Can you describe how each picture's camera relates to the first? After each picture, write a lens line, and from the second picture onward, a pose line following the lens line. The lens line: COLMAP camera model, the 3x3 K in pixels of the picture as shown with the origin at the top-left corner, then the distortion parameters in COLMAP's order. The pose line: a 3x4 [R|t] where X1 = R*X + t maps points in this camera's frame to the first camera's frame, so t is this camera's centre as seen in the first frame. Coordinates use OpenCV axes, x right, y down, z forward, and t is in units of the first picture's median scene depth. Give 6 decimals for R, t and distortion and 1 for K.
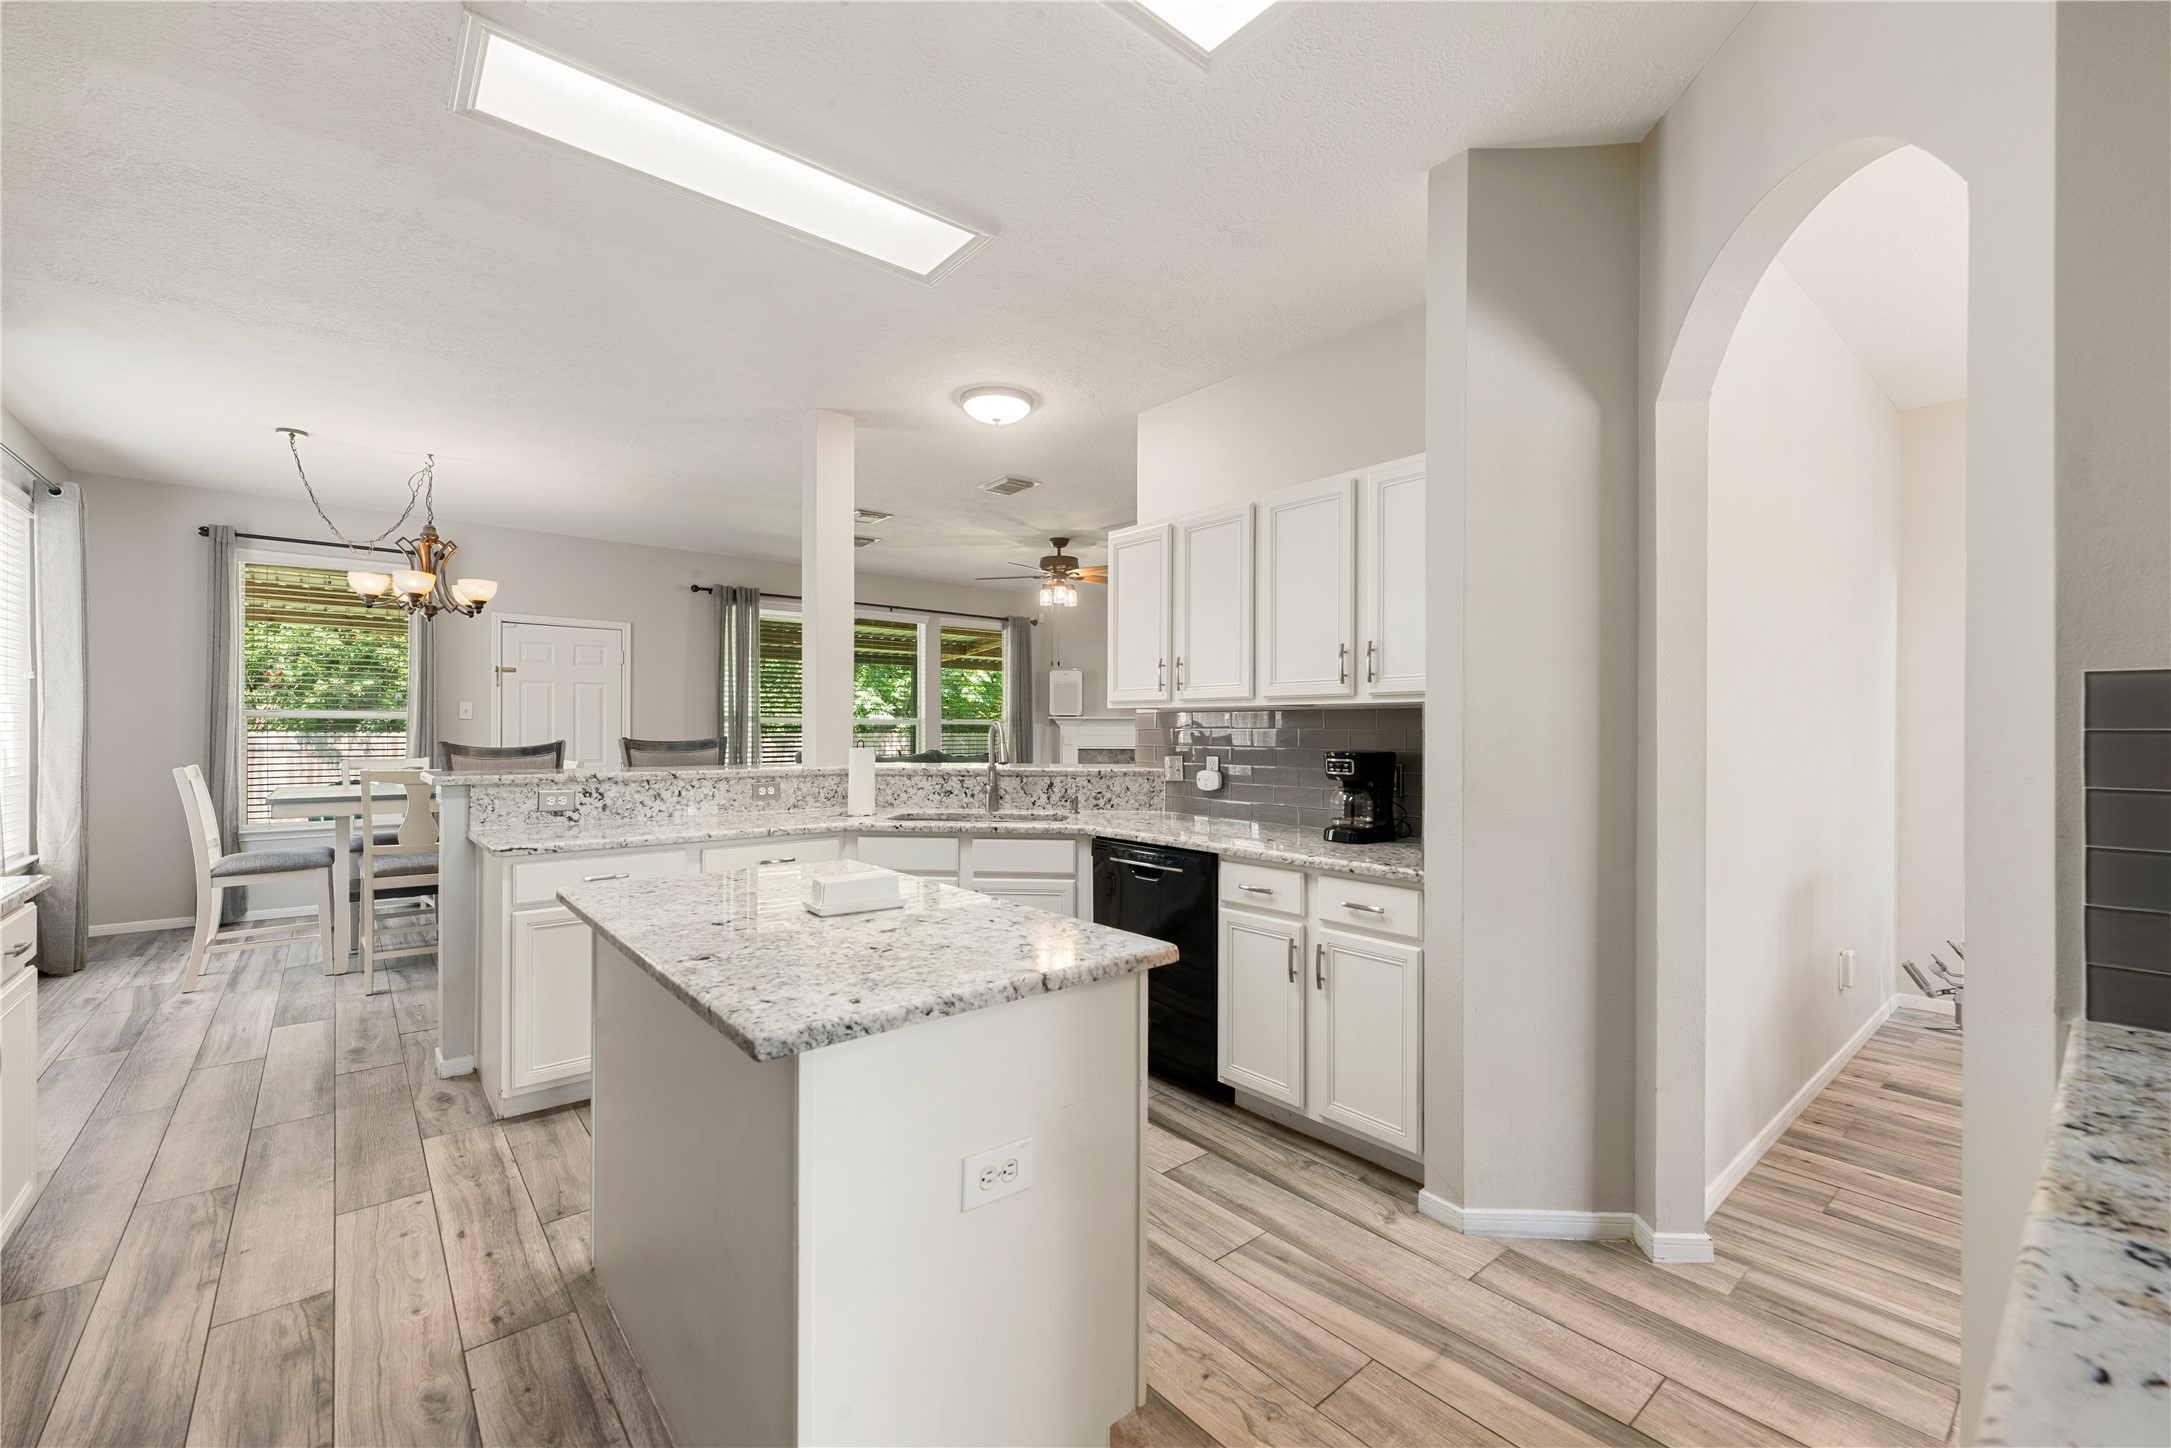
lens RADIAL K [[874.4, 0, 1096.6], [0, 874.4, 730.3], [0, 0, 1]] dist [-0.001169, 0.000030]
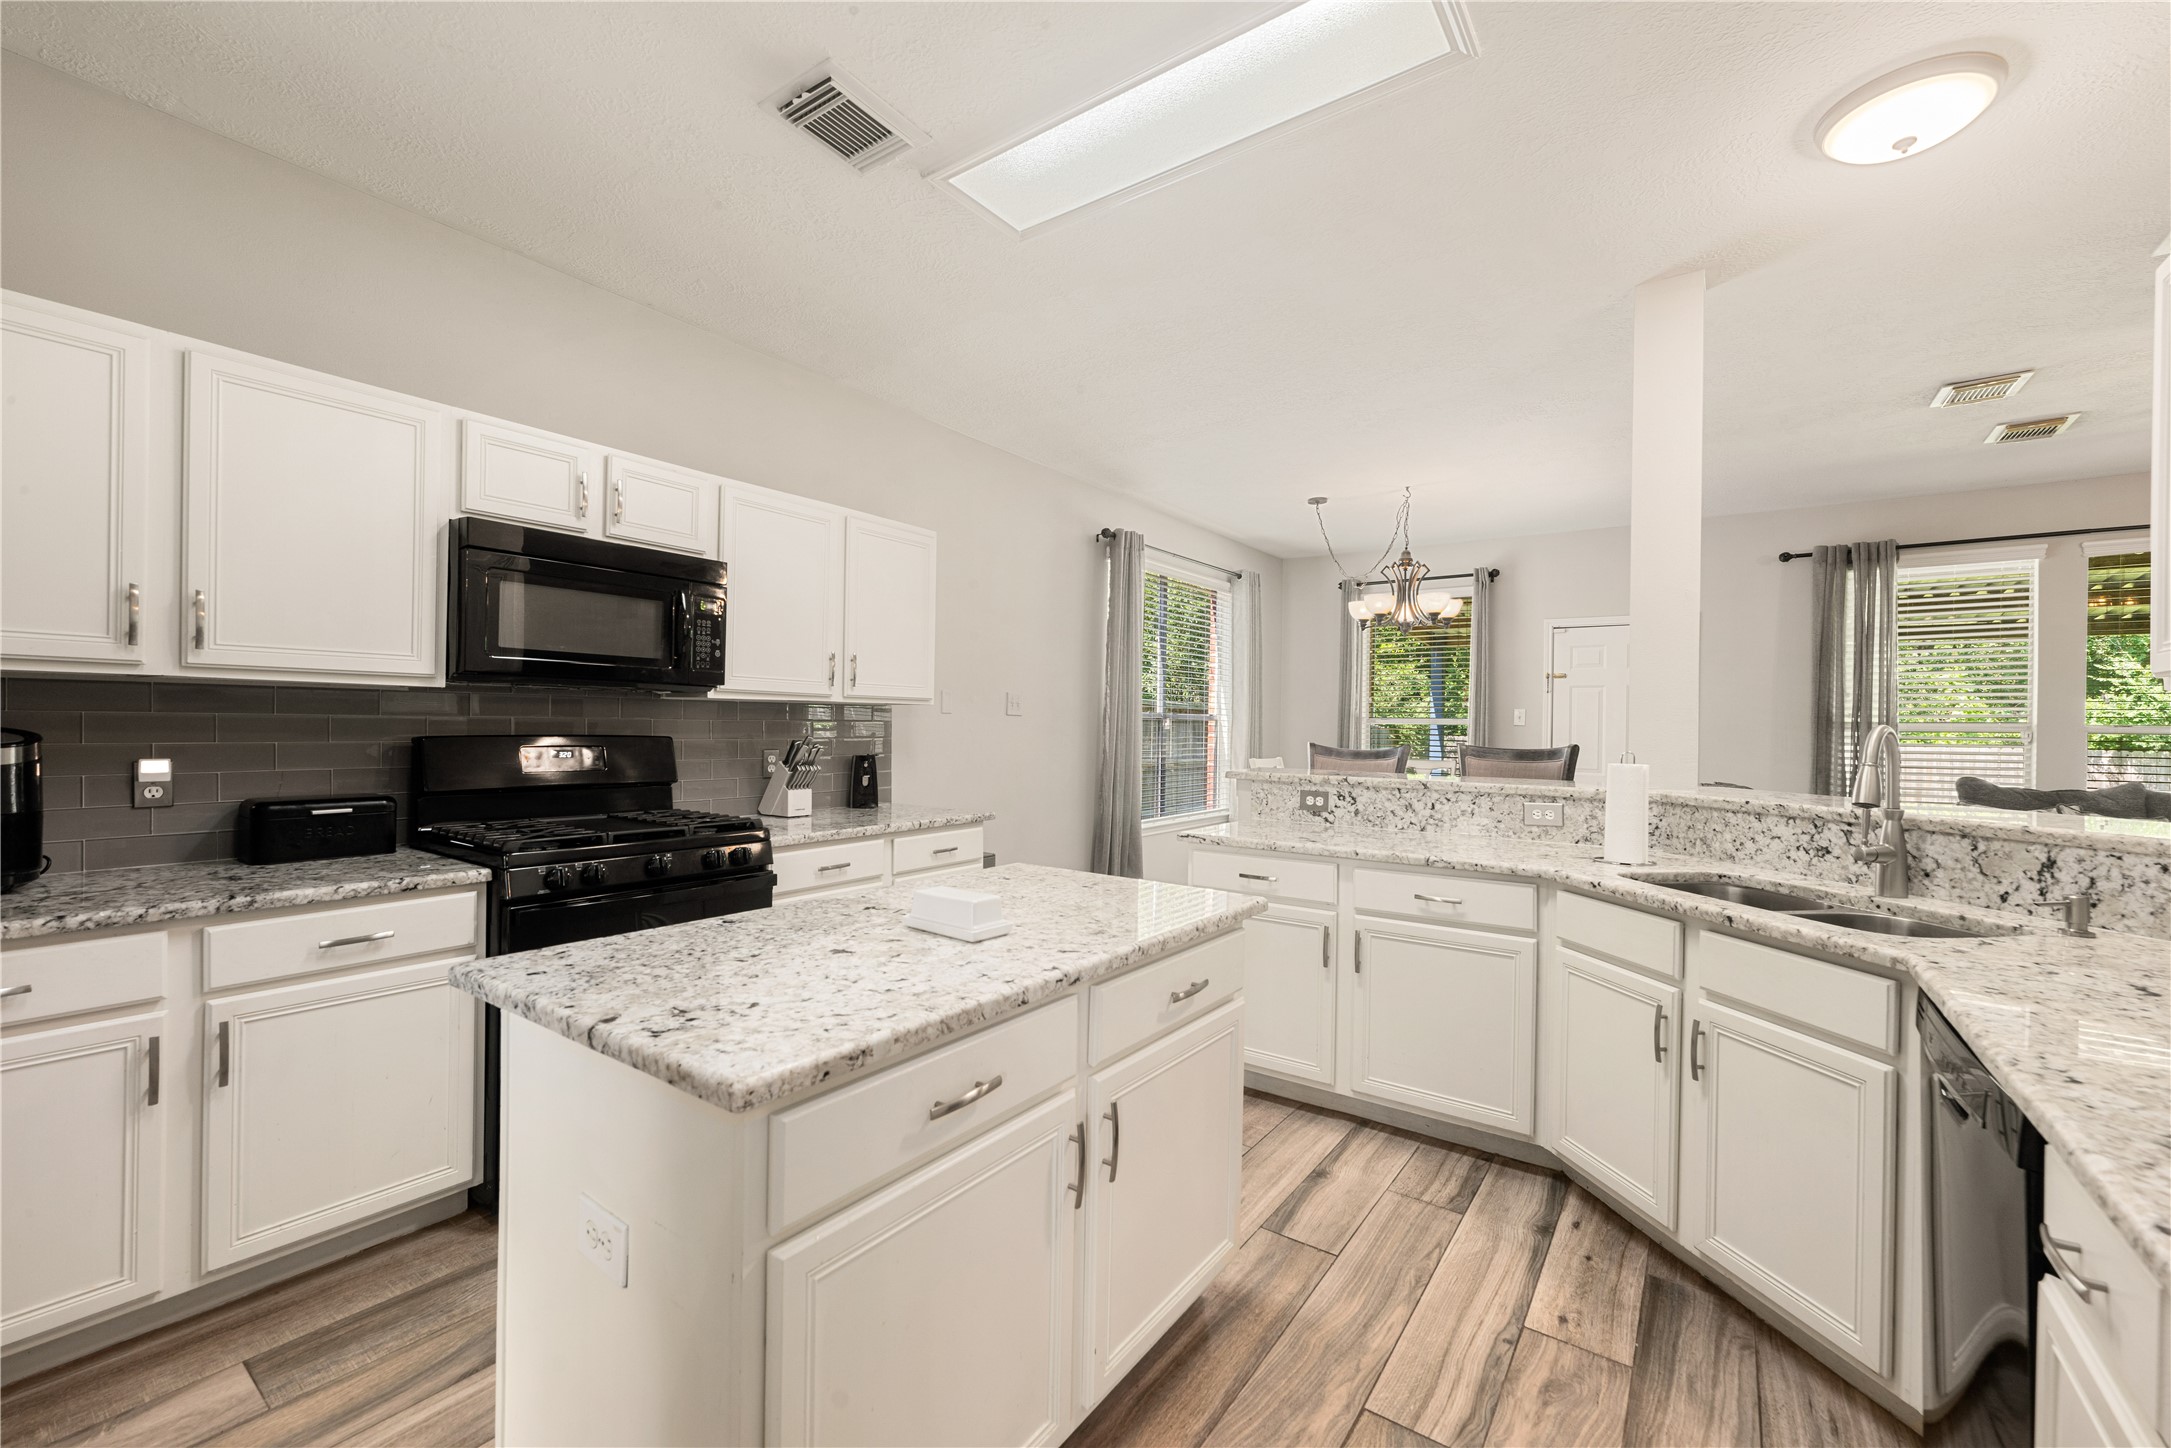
lens RADIAL K [[874.4, 0, 1102.6], [0, 874.4, 739.0], [0, 0, 1]] dist [-0.001169, 0.000030]
pose [[0.241932, 0.014113, -0.970190, 0.320938], [-0.014769, 0.999832, 0.010861, -0.000842], [0.970181, 0.011701, 0.242100, 0.483568]]
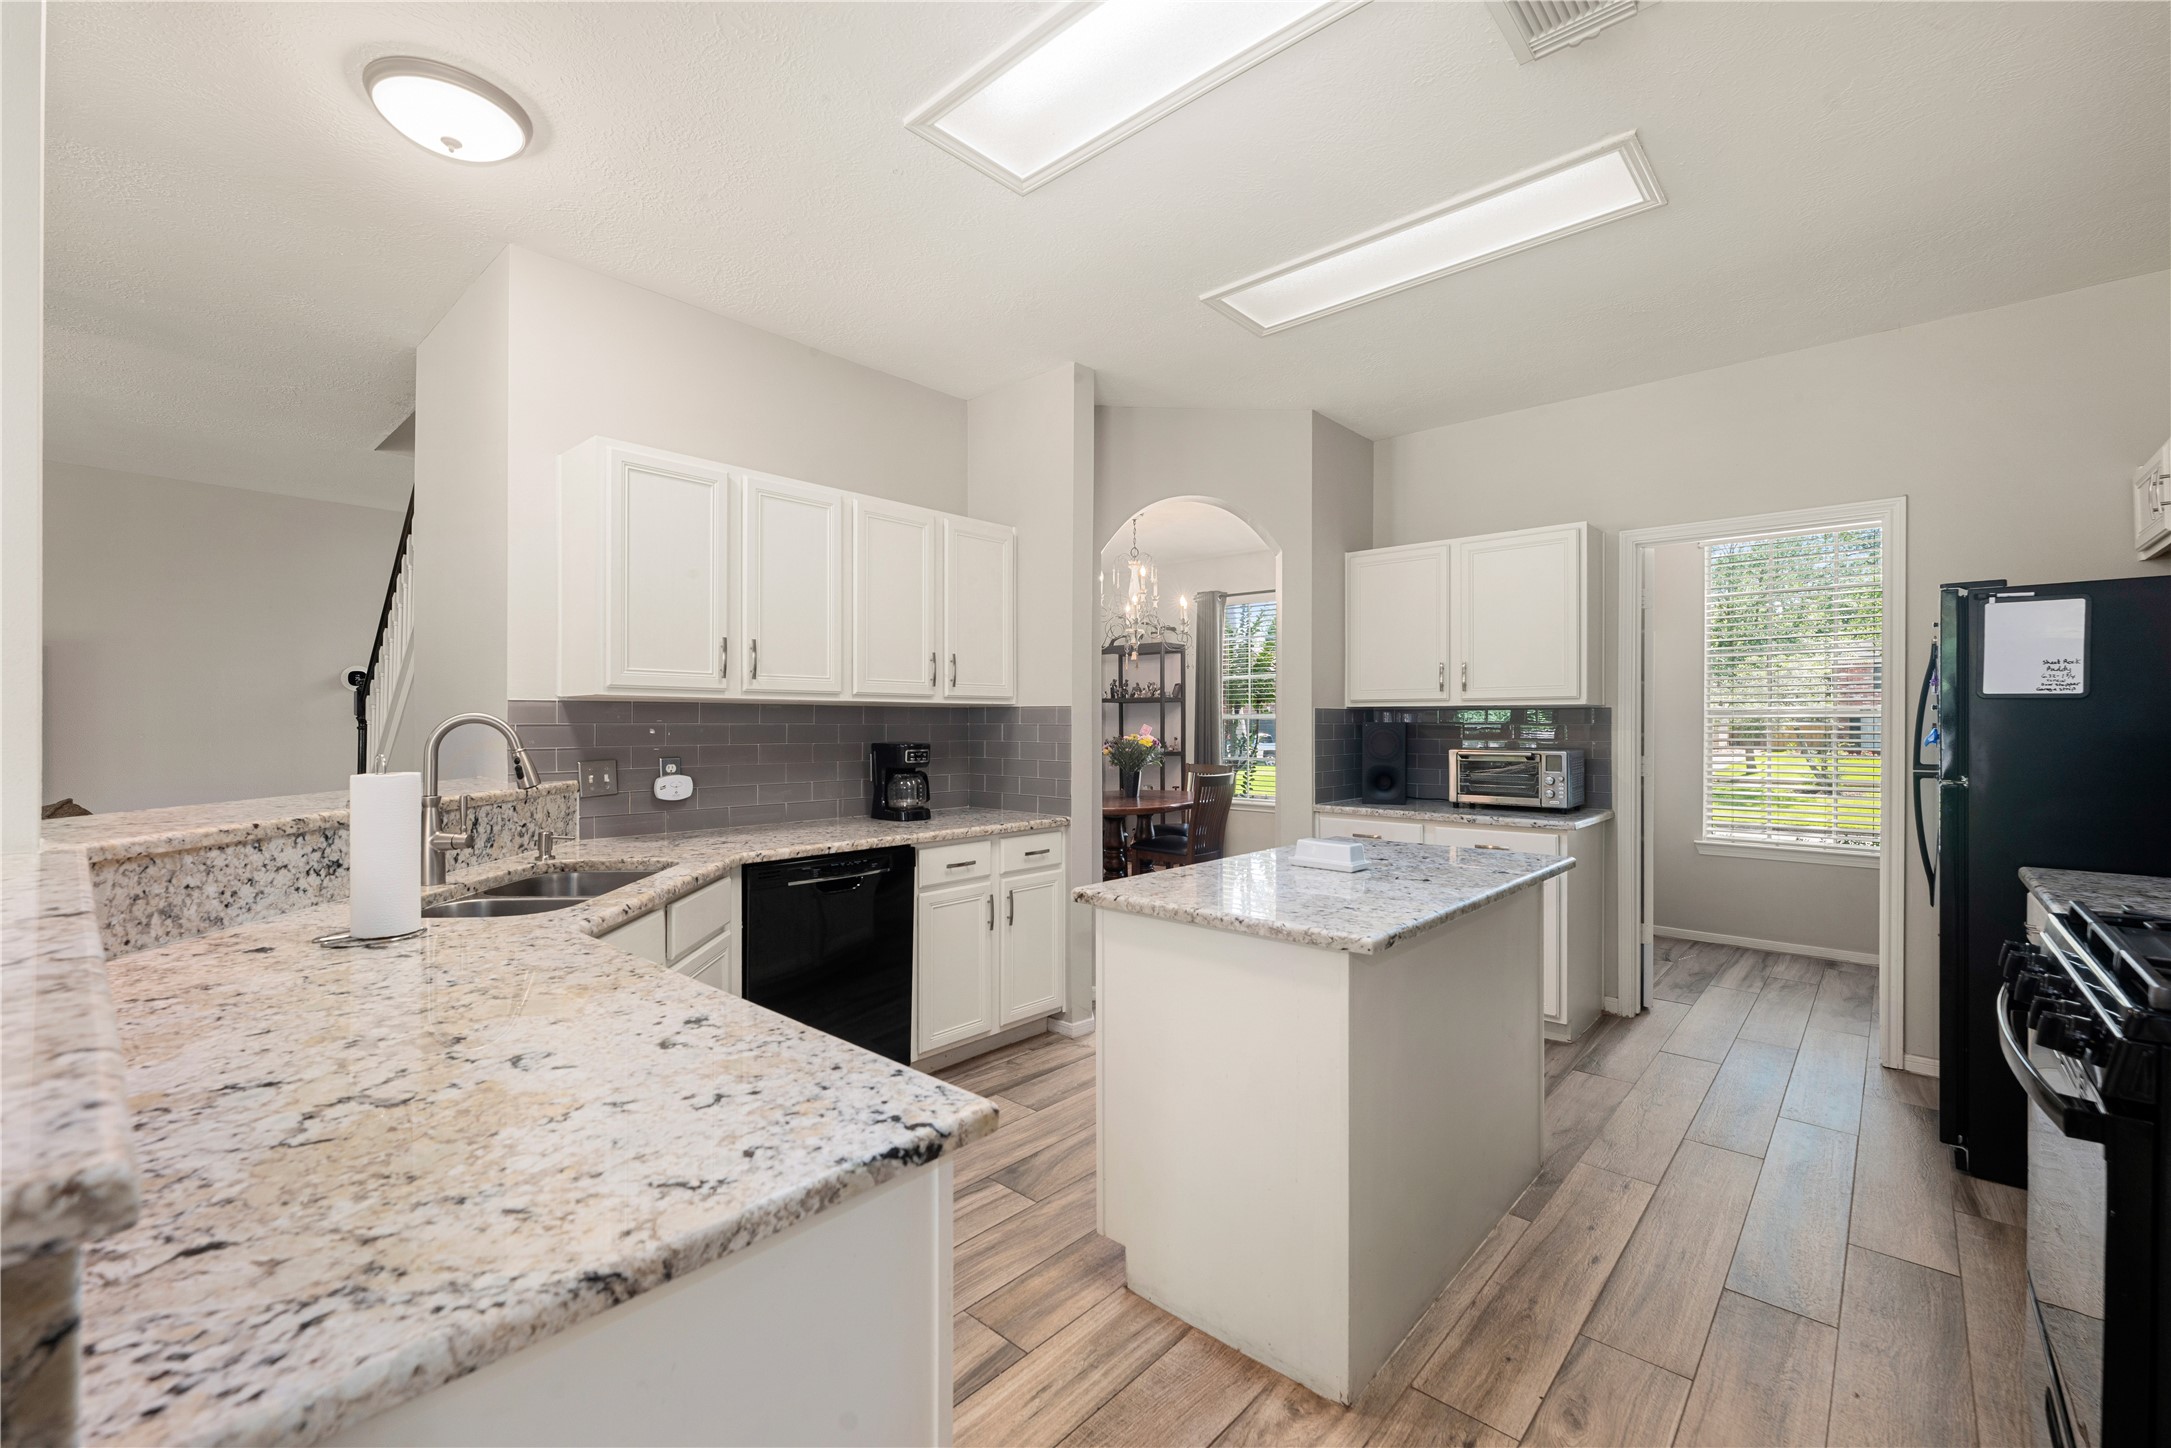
lens RADIAL K [[874.4, 0, 1078.7], [0, 874.4, 712.0], [0, 0, 1]] dist [-0.001169, 0.000030]
pose [[-0.099335, 0.009009, 0.995013, -0.797156], [0.001589, 0.999959, -0.008895, -0.006038], [-0.995053, 0.000697, -0.099345, 0.781210]]
